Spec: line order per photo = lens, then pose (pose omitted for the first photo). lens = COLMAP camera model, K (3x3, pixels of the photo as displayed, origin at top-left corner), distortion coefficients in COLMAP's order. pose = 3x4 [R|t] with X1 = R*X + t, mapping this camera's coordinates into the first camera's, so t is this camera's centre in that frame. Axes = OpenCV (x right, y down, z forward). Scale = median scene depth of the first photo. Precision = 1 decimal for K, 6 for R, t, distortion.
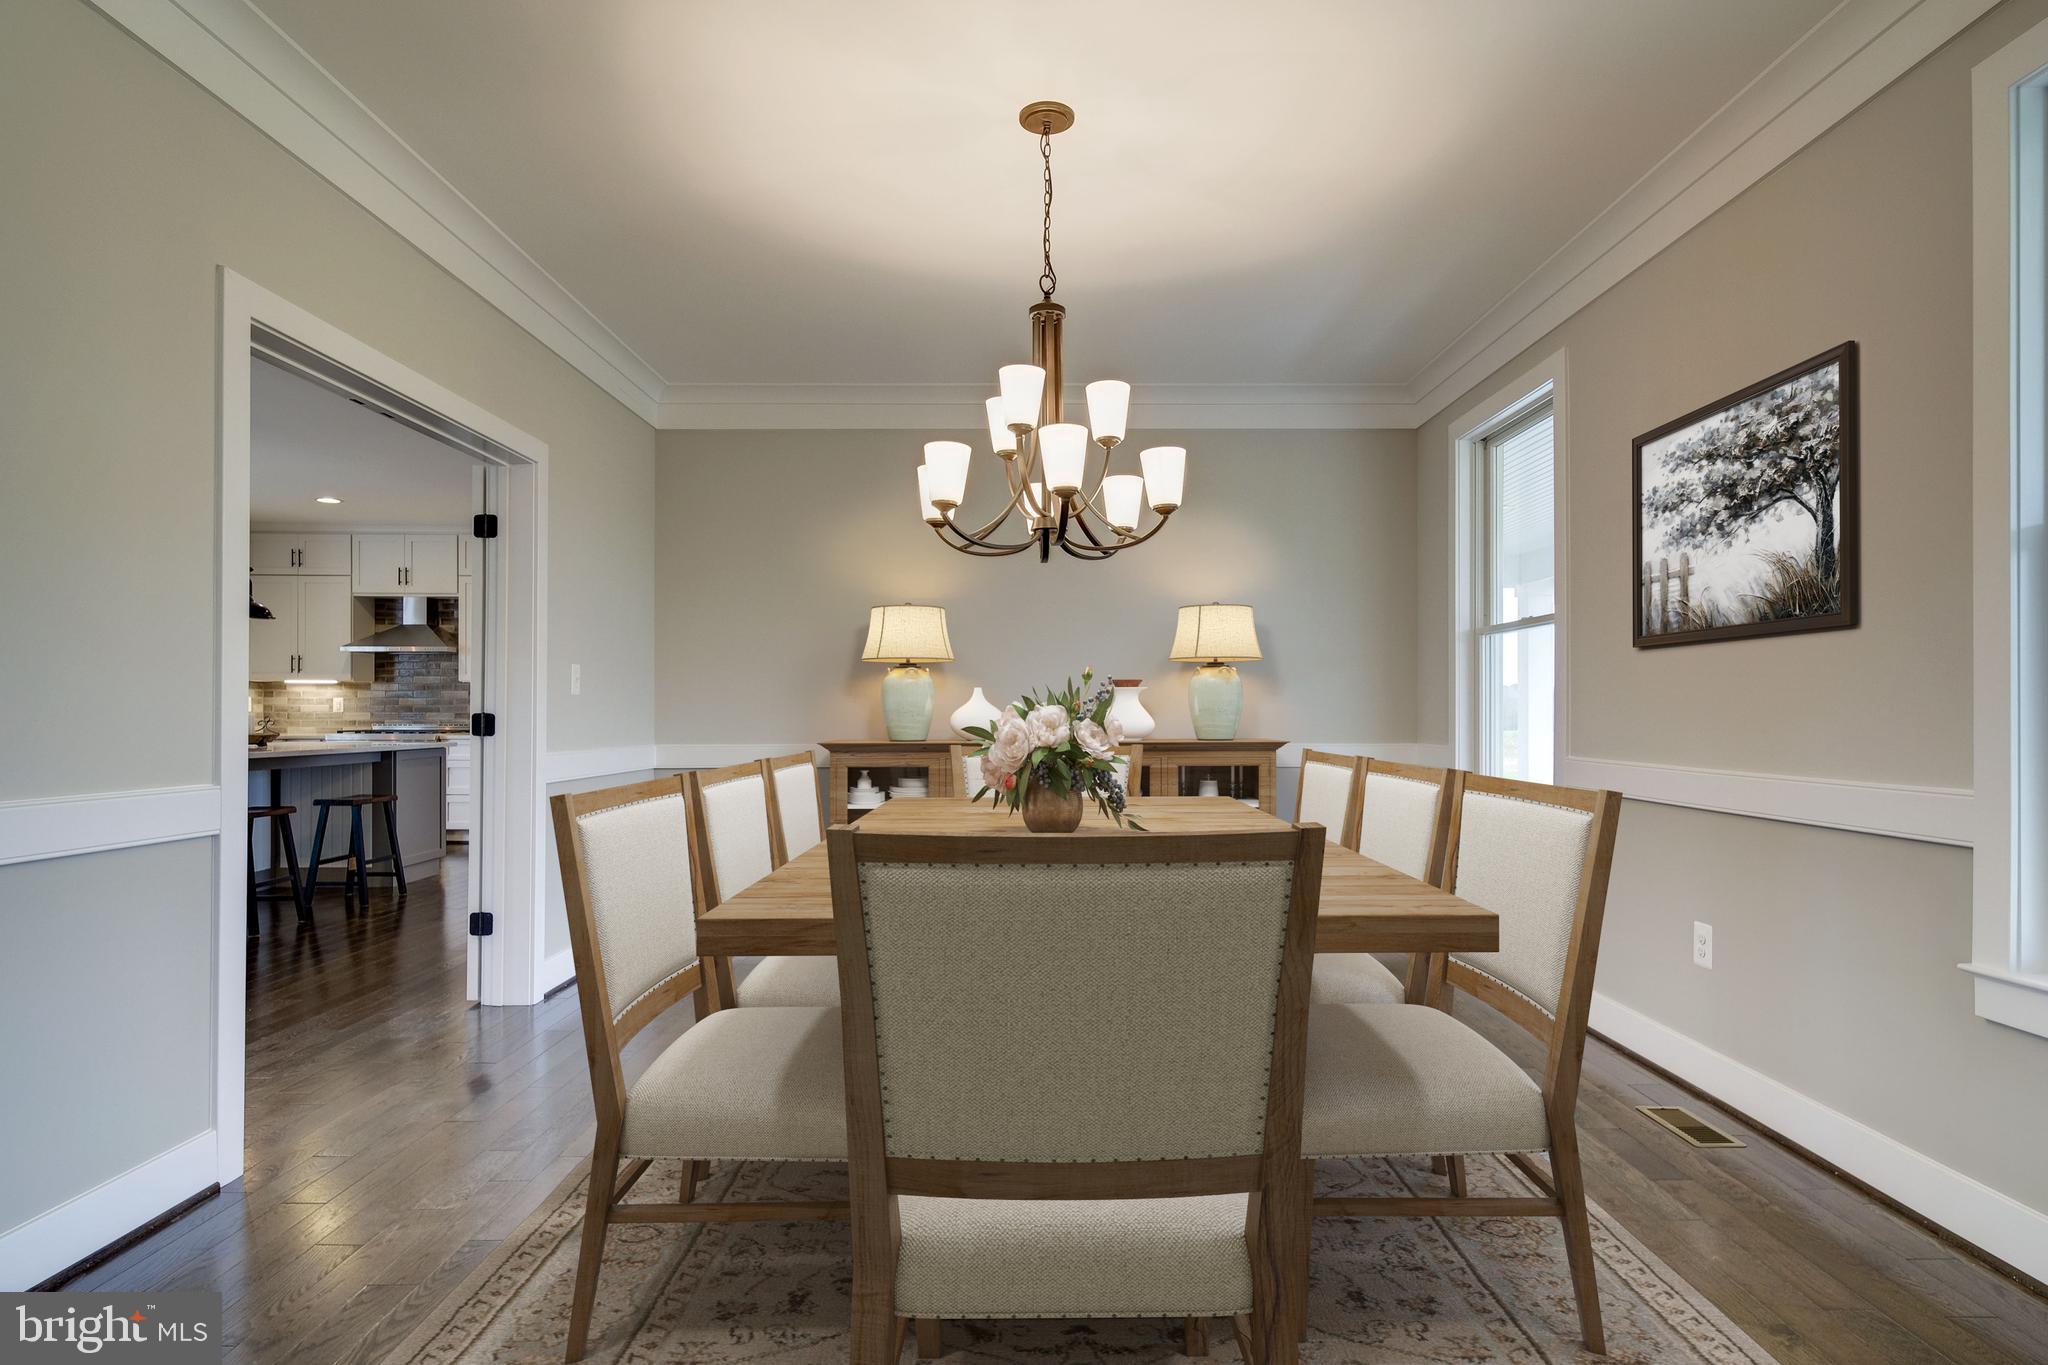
lens RADIAL K [[1099.6, 0, 1035.5], [0, 1099.6, 704.3], [0, 0, 1]] dist [0.000128, 0.000184]
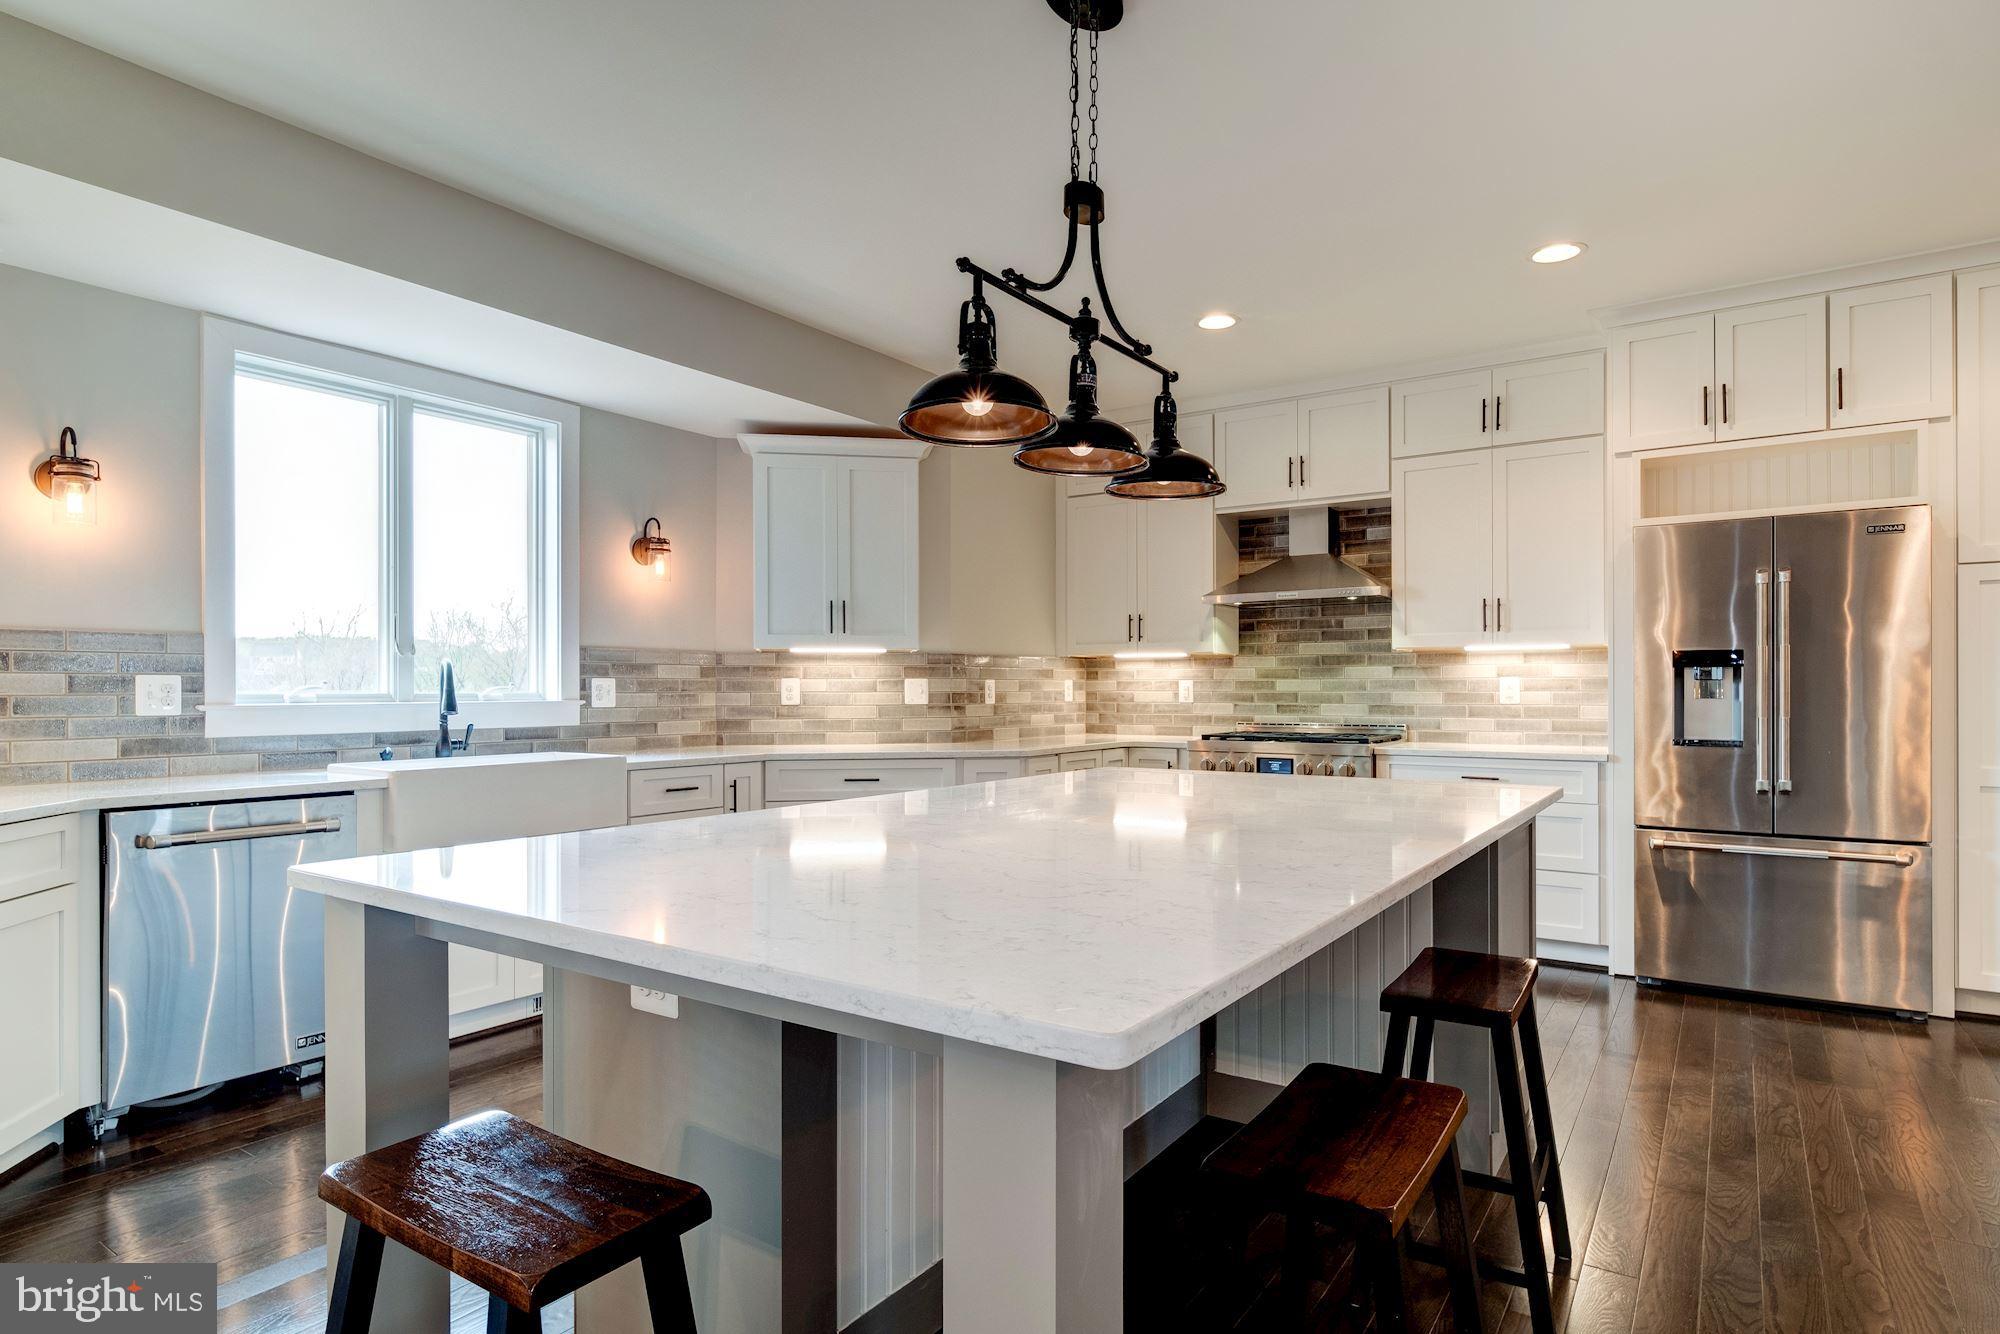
lens RADIAL K [[1073.8, 0, 1011.3], [0, 1073.8, 688.3], [0, 0, 1]] dist [0.000128, 0.000184]
pose [[0.820521, -0.002129, -0.571612, -0.369102], [0.004216, 0.999988, 0.002327, -0.003098], [0.571600, -0.004319, 0.820521, 0.438978]]
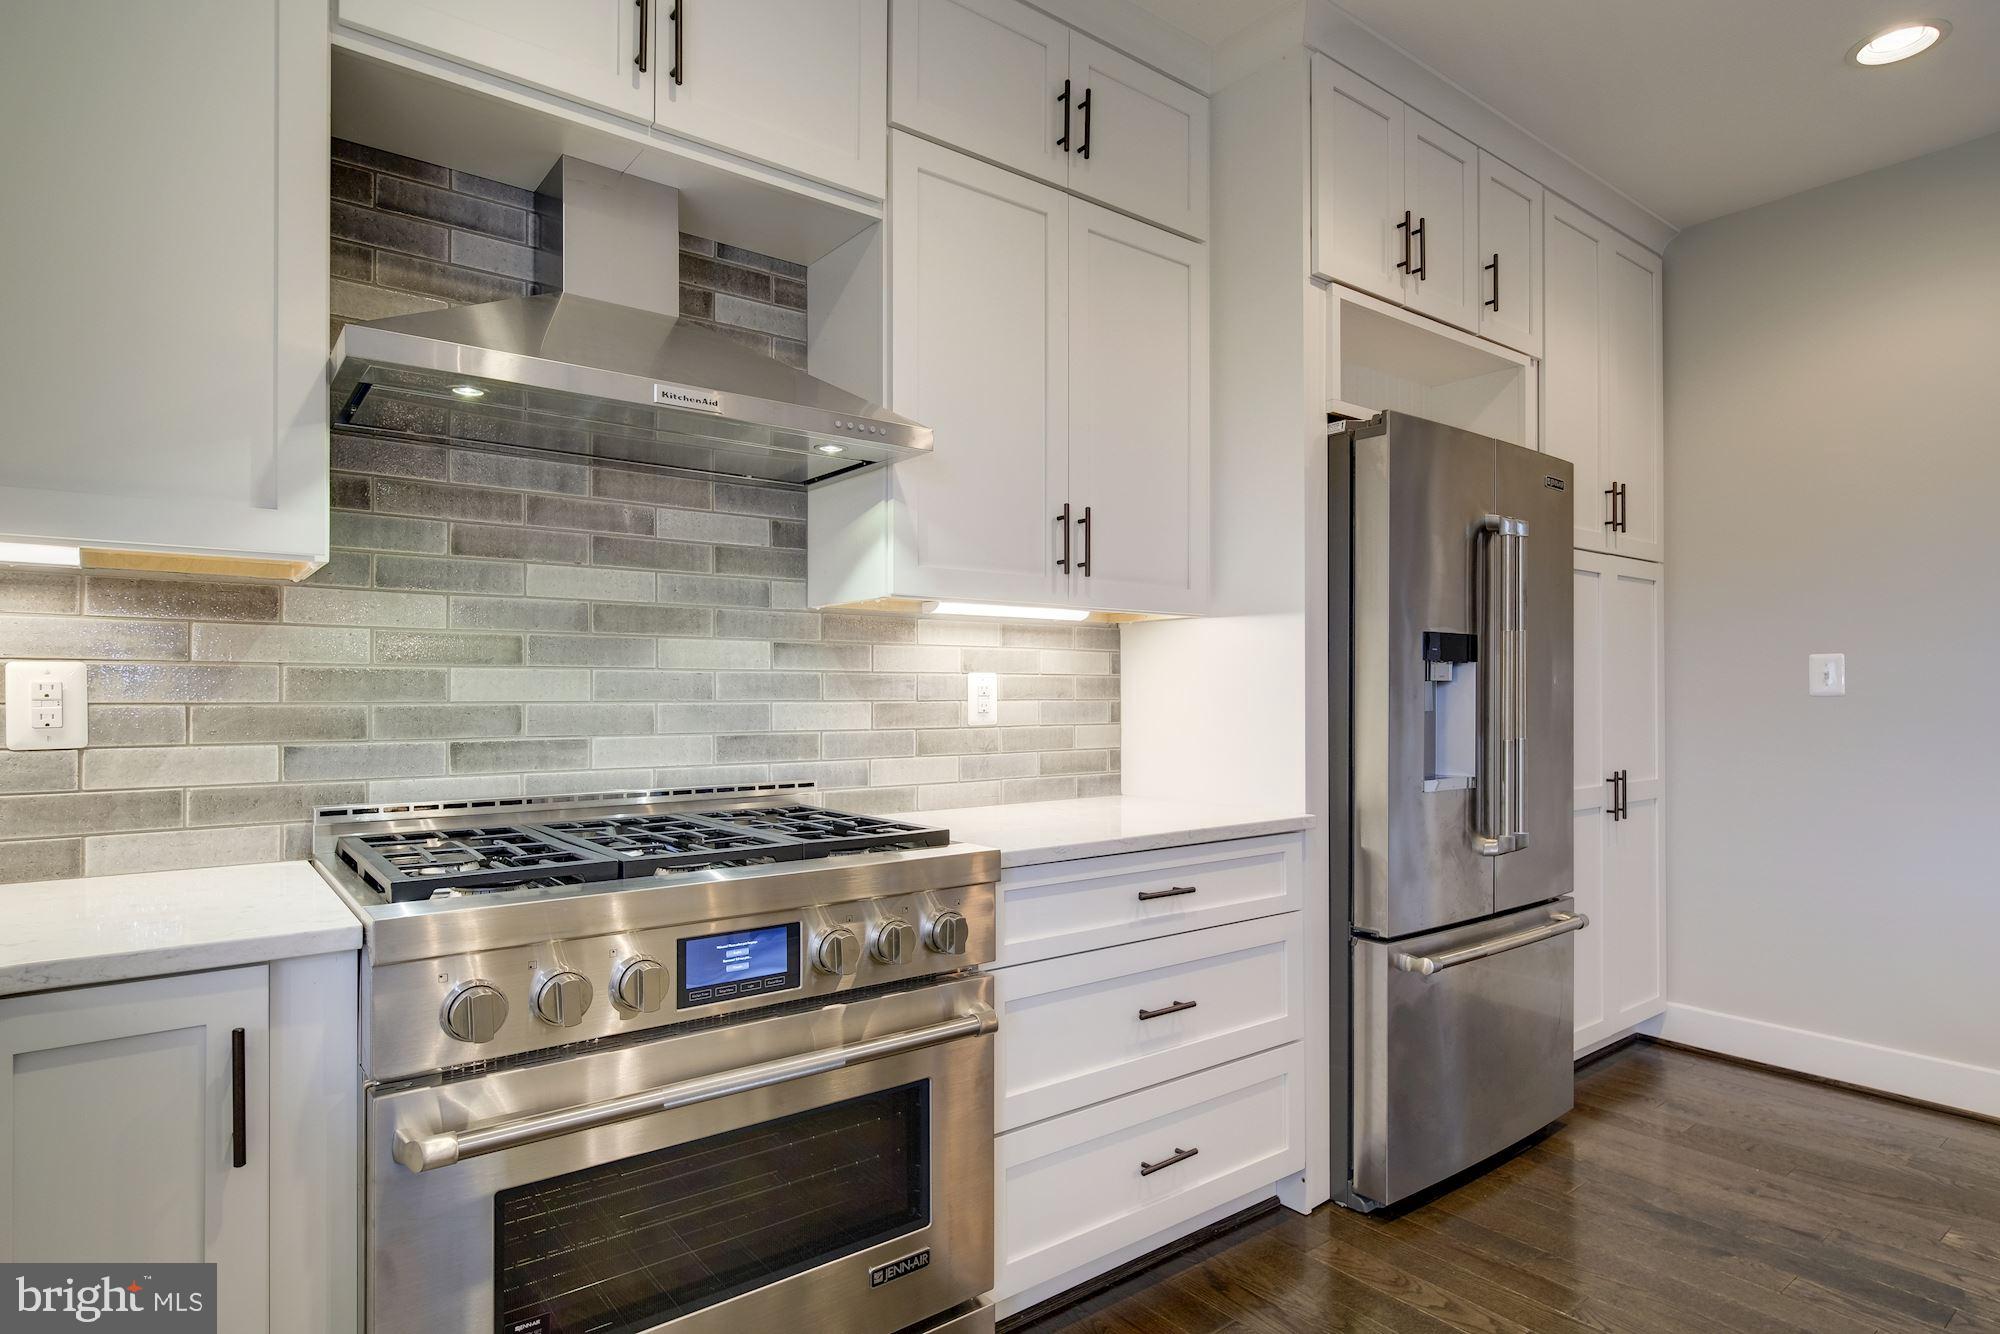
lens RADIAL K [[1073.8, 0, 1011.3], [0, 1073.8, 688.3], [0, 0, 1]] dist [0.000128, 0.000184]
pose [[0.795695, 0.003495, 0.605688, -0.632825], [-0.002748, 0.999994, -0.002160, -0.001904], [-0.605692, 0.000055, 0.795699, 0.805602]]
